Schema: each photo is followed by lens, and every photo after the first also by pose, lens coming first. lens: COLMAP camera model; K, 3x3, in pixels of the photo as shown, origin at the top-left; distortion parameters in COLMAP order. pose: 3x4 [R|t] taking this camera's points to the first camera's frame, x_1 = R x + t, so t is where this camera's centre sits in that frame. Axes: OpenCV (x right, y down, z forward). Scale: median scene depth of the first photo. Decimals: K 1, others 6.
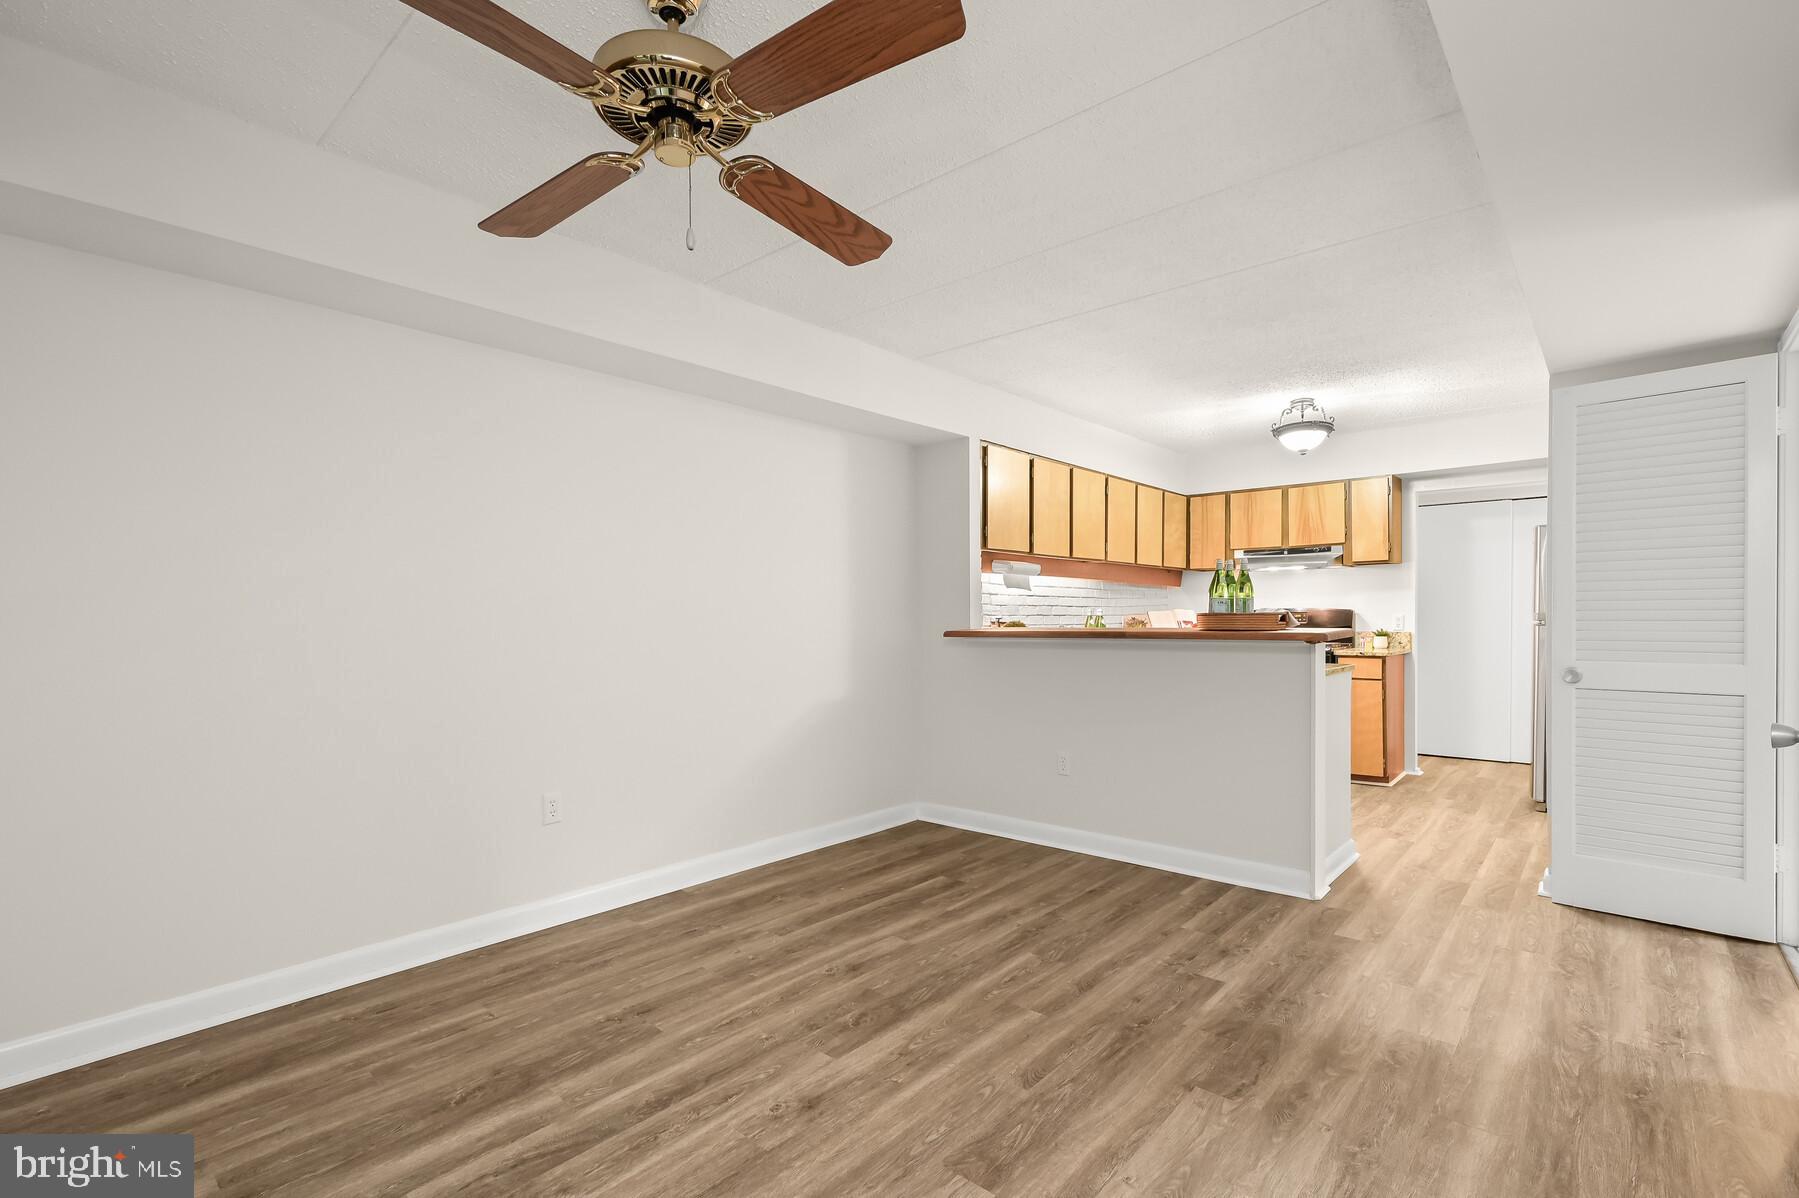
lens RADIAL K [[836.2, 0, 904.1], [0, 836.2, 632.4], [0, 0, 1]] dist [0.002395, 0.000082]
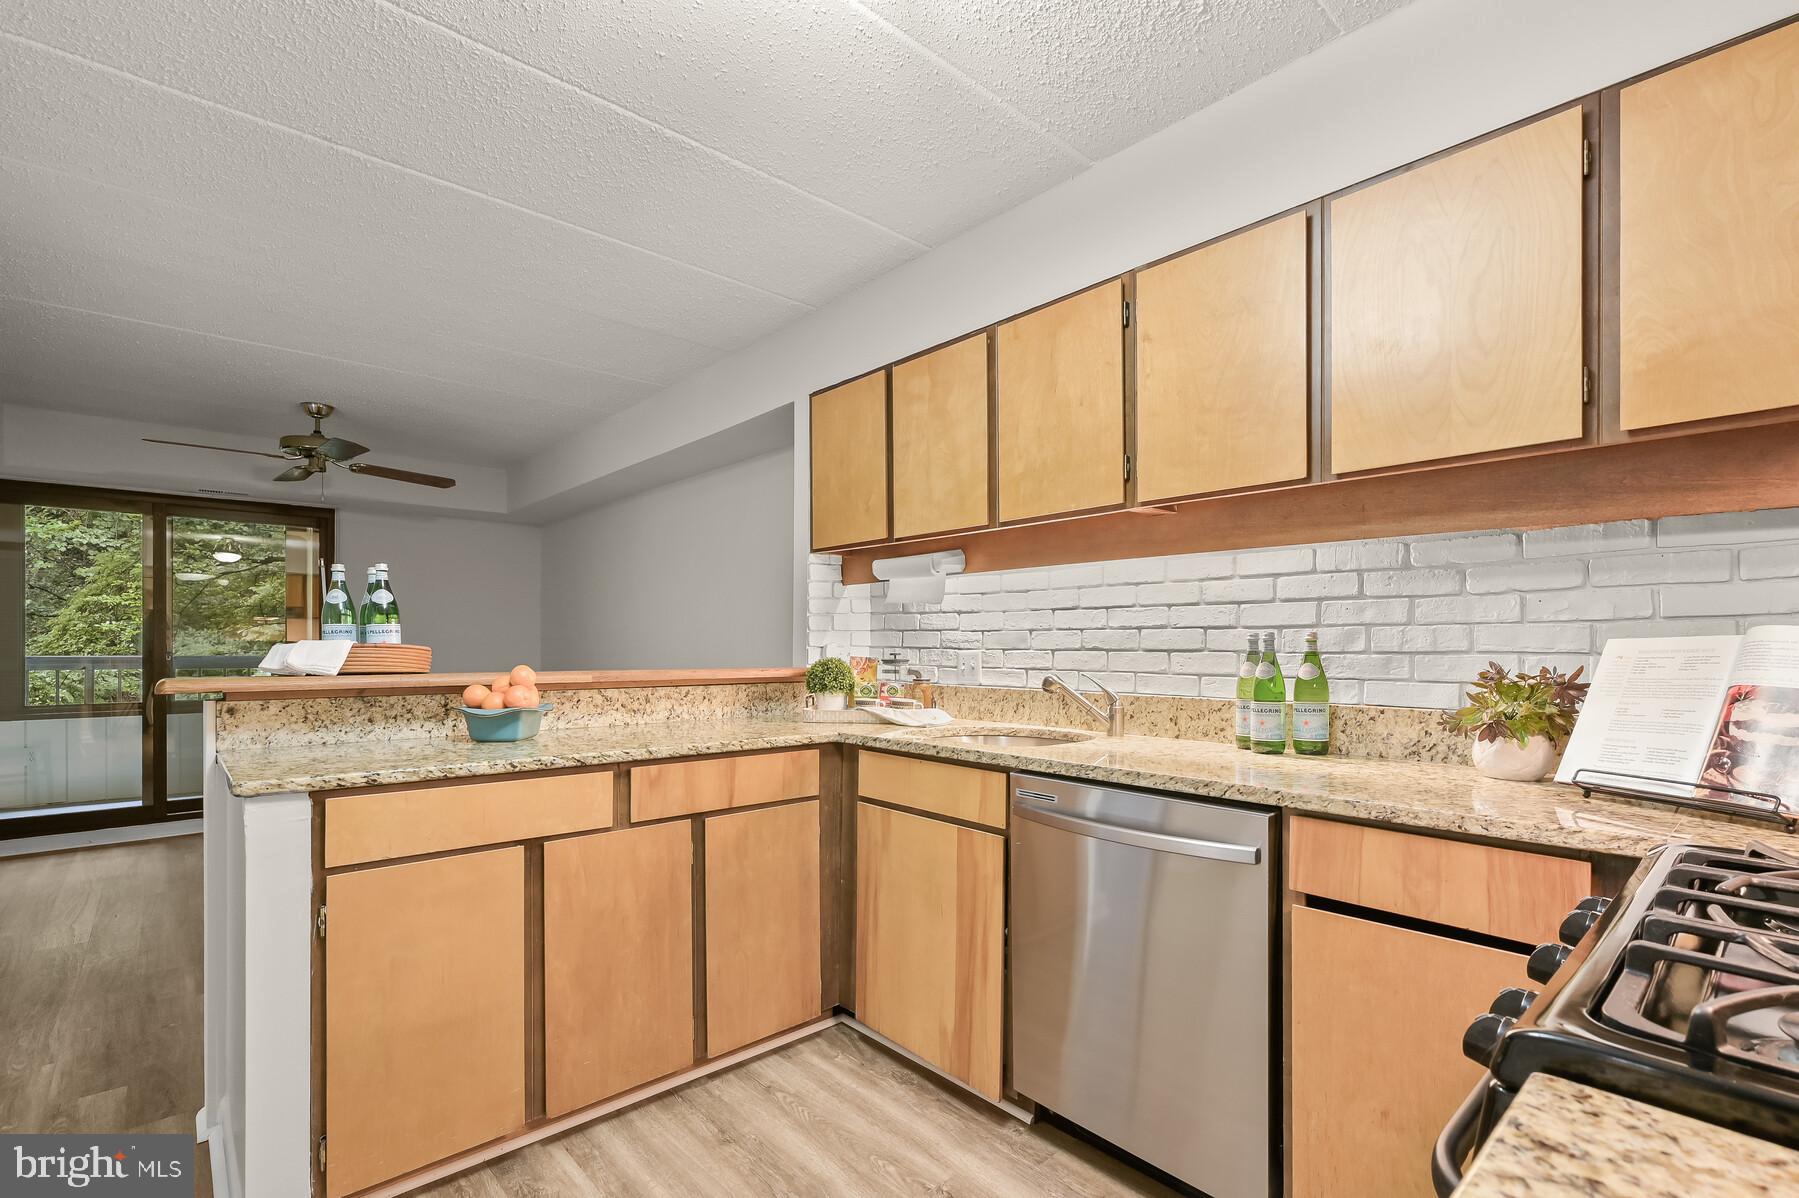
lens RADIAL K [[821.6, 0, 930.6], [0, 821.6, 647.4], [0, 0, 1]] dist [0.001363, -0.005771]
pose [[-0.111502, 0.006834, -0.993741, 0.583201], [-0.015675, 0.999840, 0.008635, -0.022747], [0.993641, 0.016540, -0.111377, 0.905670]]
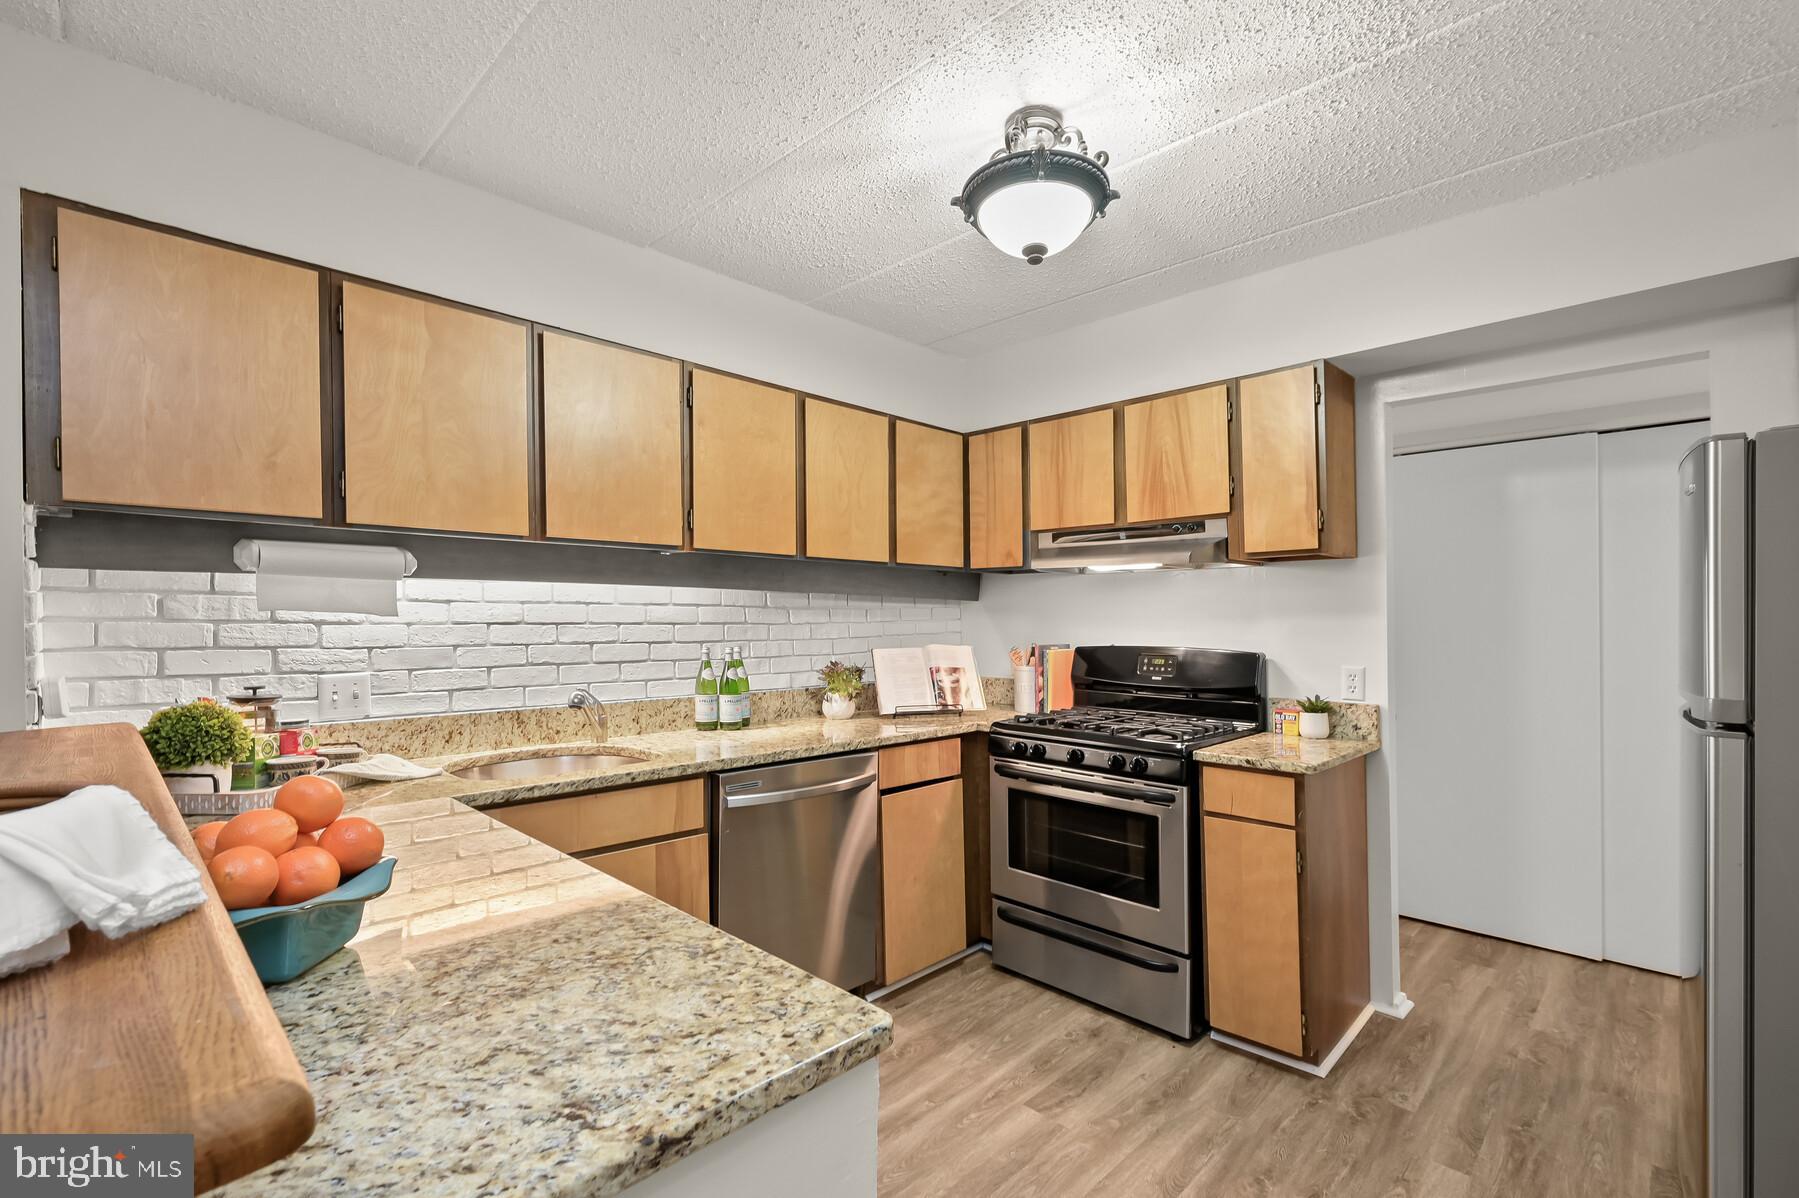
lens RADIAL K [[775.1, 0, 920.6], [0, 775.1, 607.2], [0, 0, 1]] dist [0.001594, 0.000195]
pose [[0.997708, 0.008081, -0.067176, 0.378763], [-0.010292, 0.999414, -0.032637, -0.038035], [0.066873, 0.033254, 0.997207, 0.550300]]
